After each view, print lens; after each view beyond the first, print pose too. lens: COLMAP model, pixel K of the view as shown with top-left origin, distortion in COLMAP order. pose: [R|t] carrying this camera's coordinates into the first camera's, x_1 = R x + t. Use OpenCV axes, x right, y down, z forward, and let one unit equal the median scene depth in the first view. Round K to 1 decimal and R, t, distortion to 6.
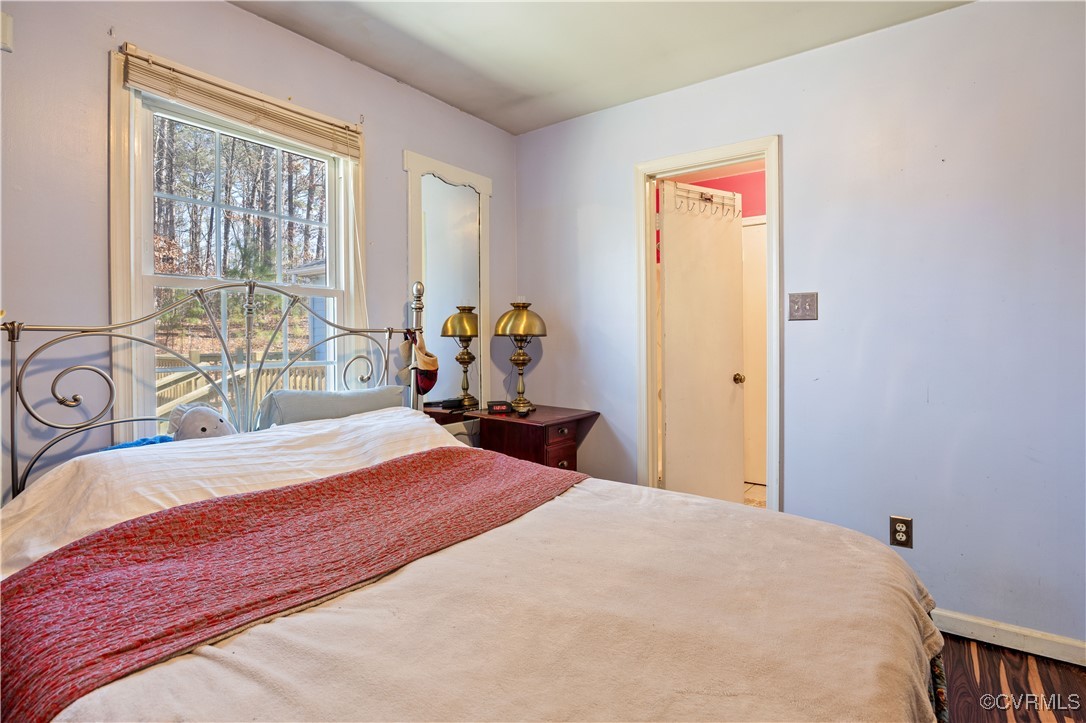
lens RADIAL K [[543.7, 0, 544.2], [0, 543.7, 339.5], [0, 0, 1]] dist [-0.002199, -0.000315]
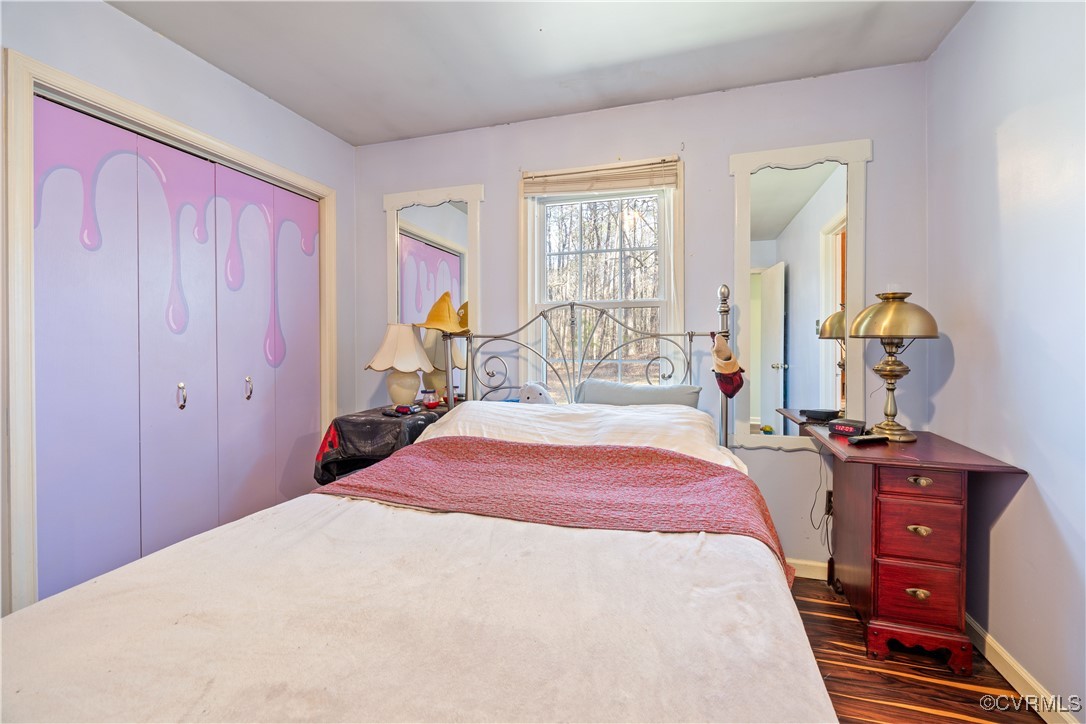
lens RADIAL K [[425.8, 0, 547.0], [0, 425.8, 347.6], [0, 0, 1]] dist [-0.003260, -0.000018]
pose [[0.341182, 0.016840, -0.939846, 0.459837], [0.000300, 0.999838, 0.018024, -0.005240], [0.939997, -0.006431, 0.341121, 0.493669]]
